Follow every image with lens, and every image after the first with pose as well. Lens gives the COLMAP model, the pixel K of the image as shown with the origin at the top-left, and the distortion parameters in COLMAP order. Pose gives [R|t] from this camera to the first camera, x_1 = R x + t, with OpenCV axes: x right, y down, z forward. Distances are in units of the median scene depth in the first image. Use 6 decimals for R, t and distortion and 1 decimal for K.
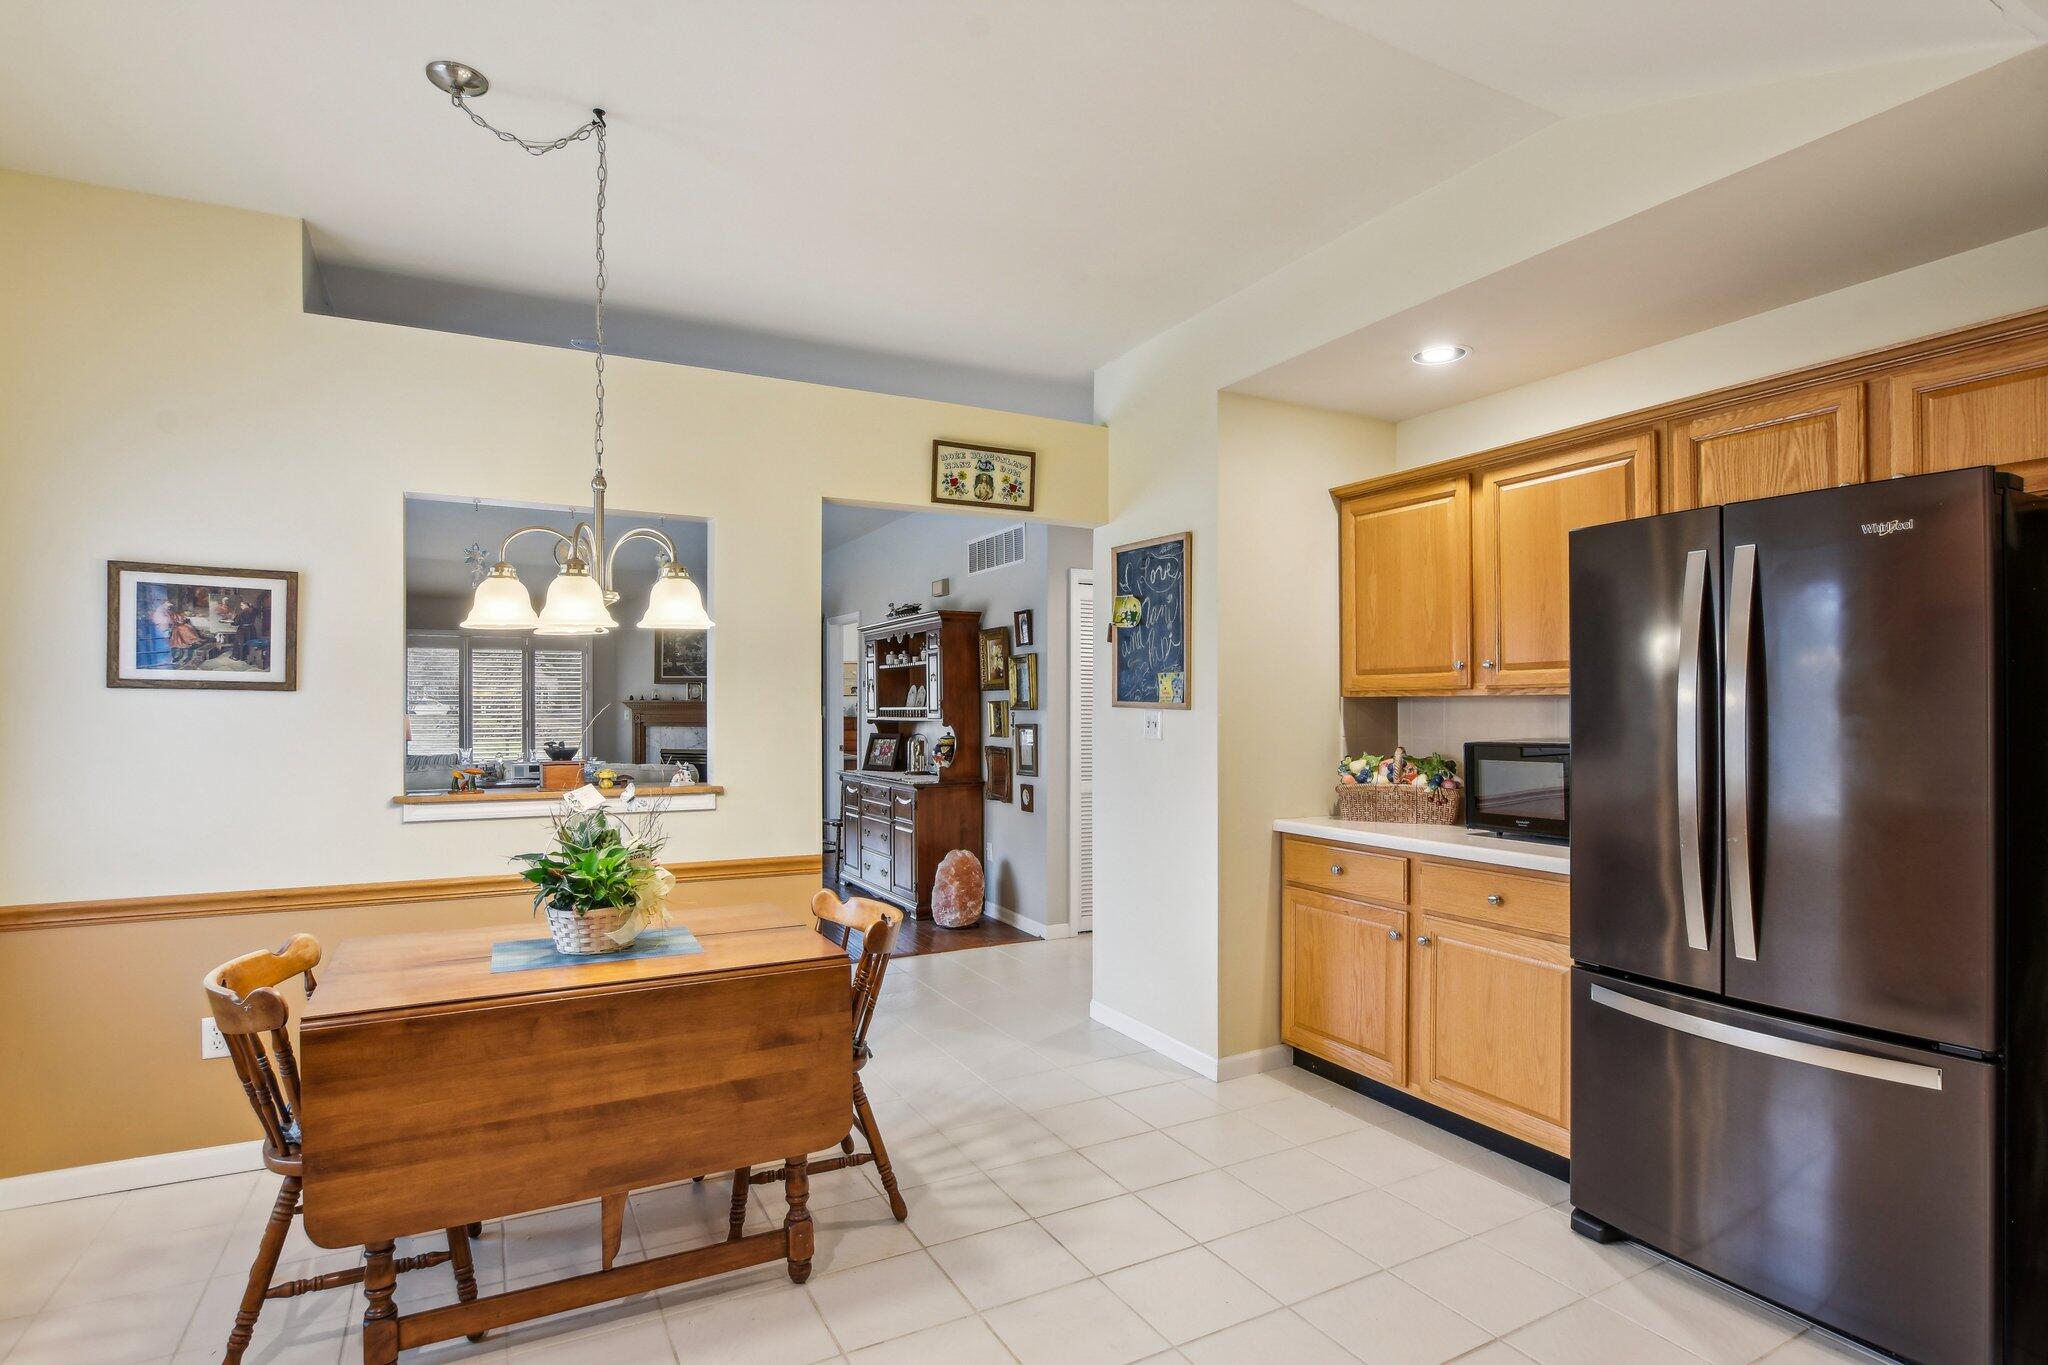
lens RADIAL K [[1023.0, 0, 1019.6], [0, 1023.0, 706.1], [0, 0, 1]] dist [-0.022395, -0.000048]
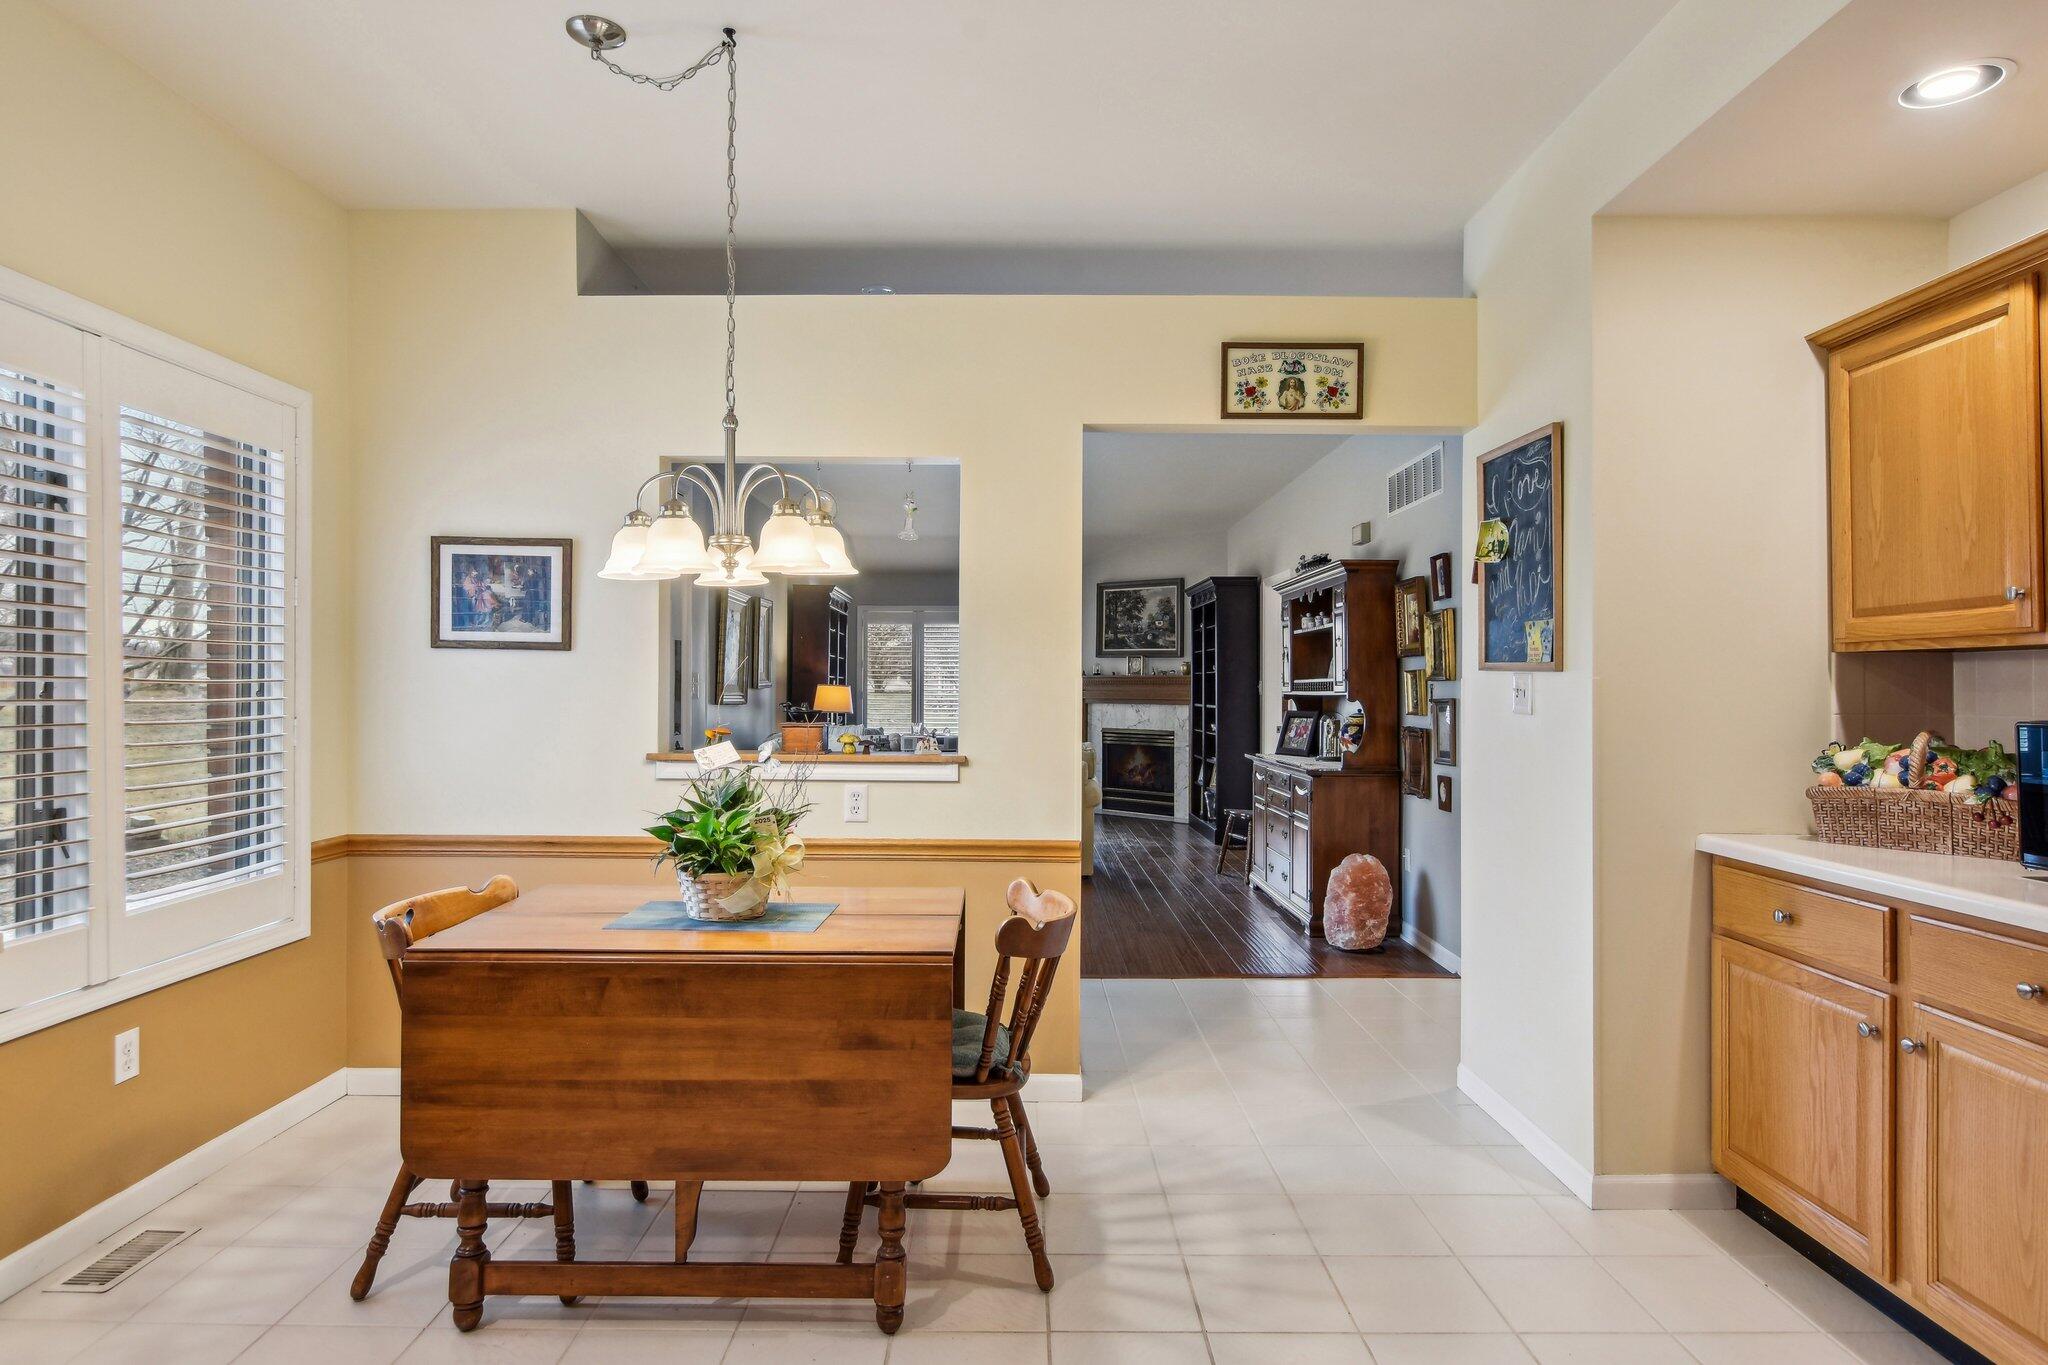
lens RADIAL K [[1142.9, 0, 1017.5], [0, 1142.9, 667.4], [0, 0, 1]] dist [-0.010621, 0.001189]
pose [[0.882492, -0.003195, -0.470316, 0.218313], [-0.005367, 0.999843, -0.016863, 0.017002], [0.470296, 0.017406, 0.882337, 0.131591]]
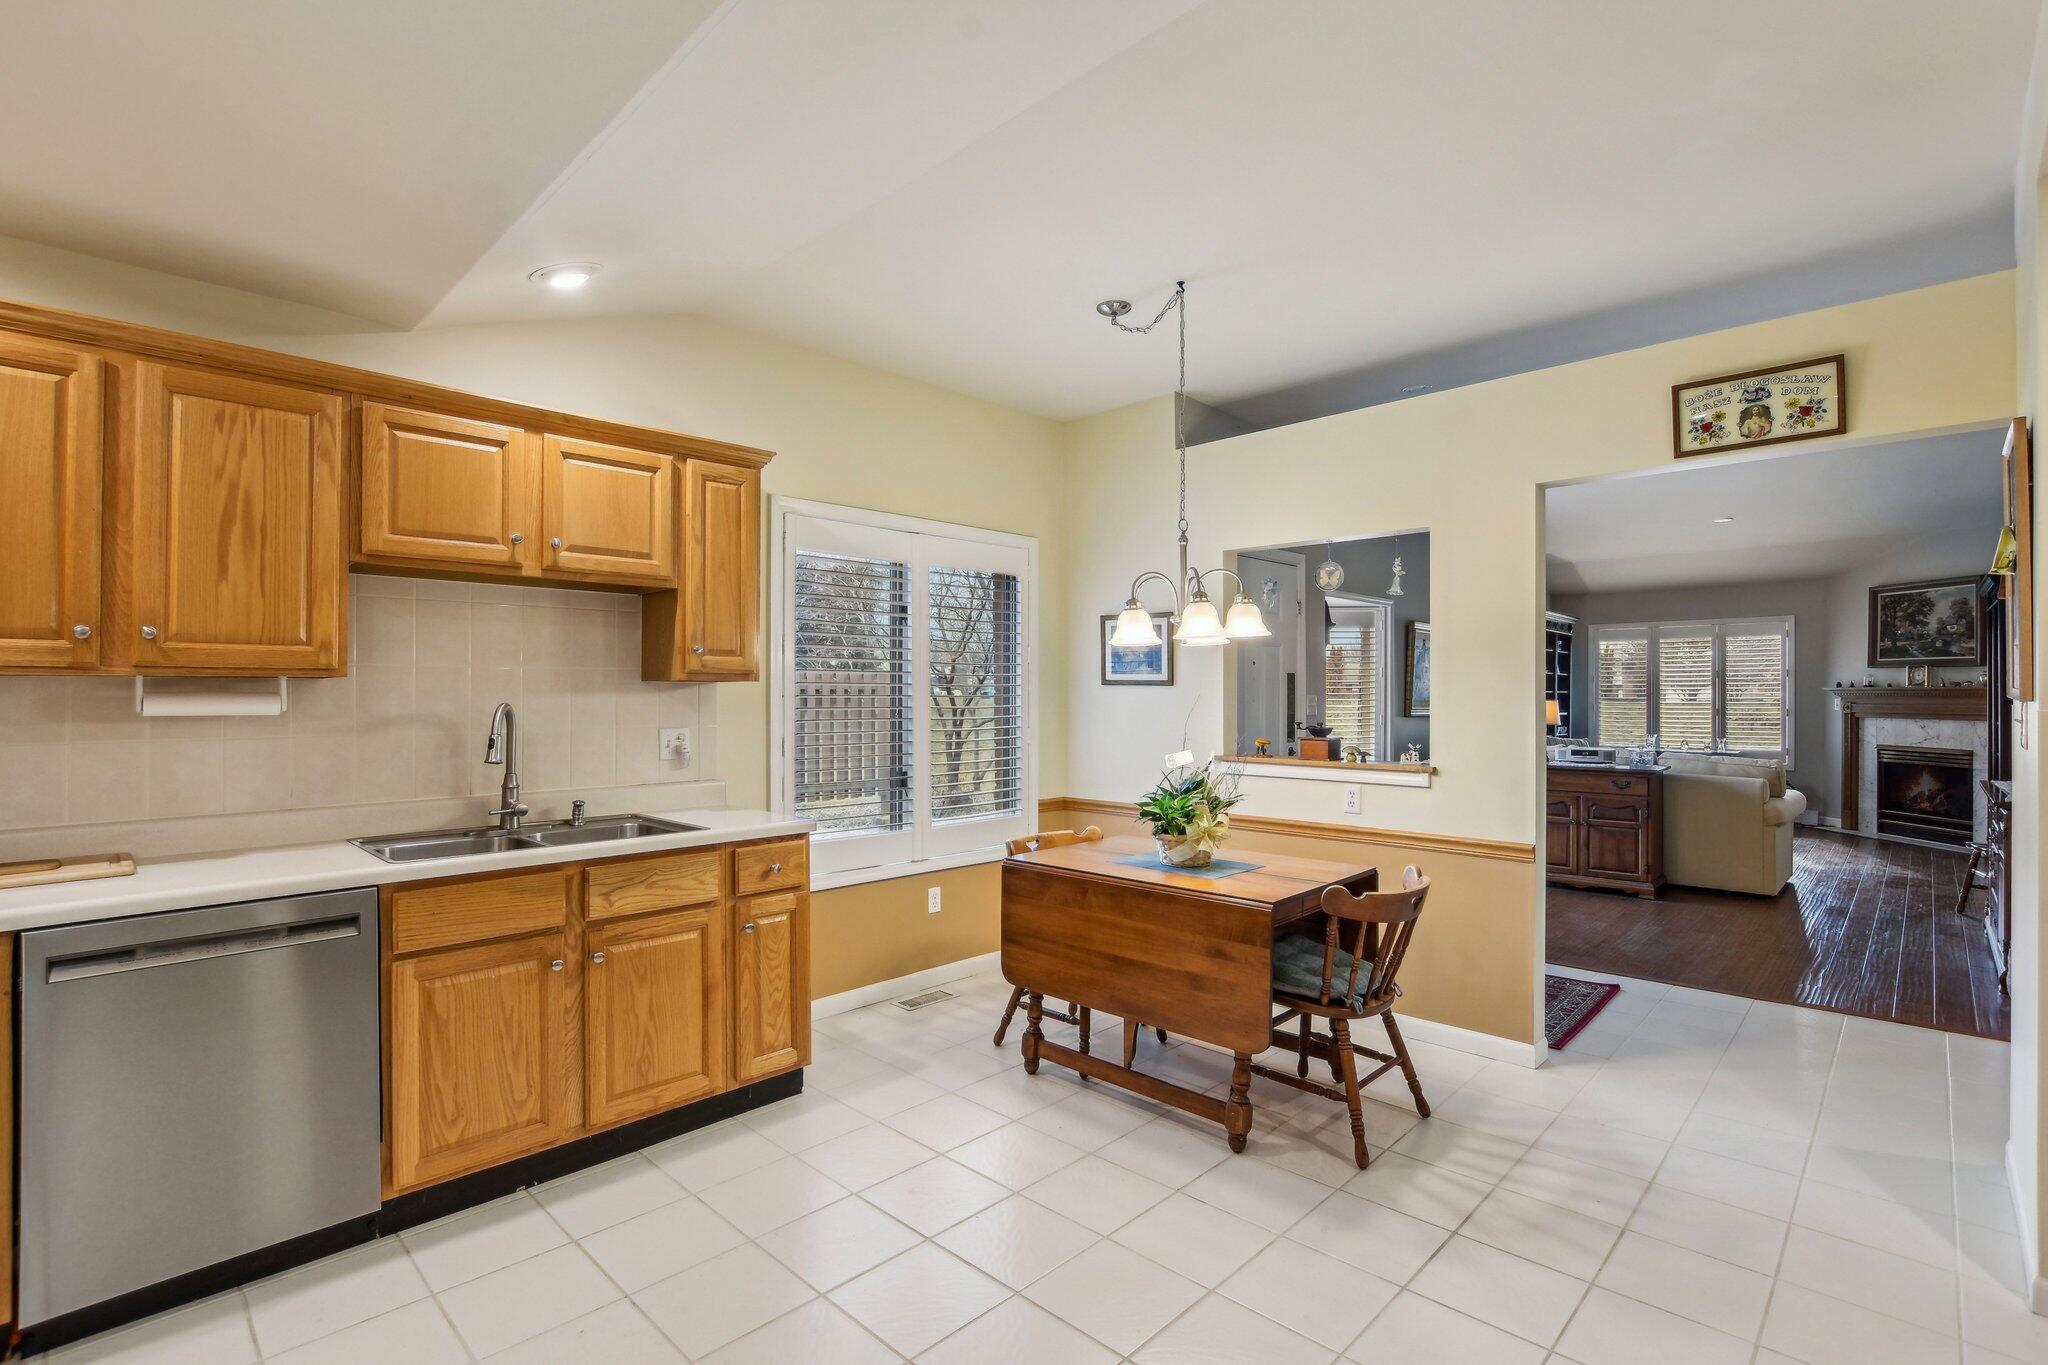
lens RADIAL K [[948.5, 0, 1022.0], [0, 948.5, 686.0], [0, 0, 1]] dist [-0.028831, 0.001239]
pose [[0.300544, -0.008485, -0.953730, 0.545993], [0.000800, 0.999962, -0.008644, -0.001218], [0.953768, 0.001835, 0.300539, 0.260492]]
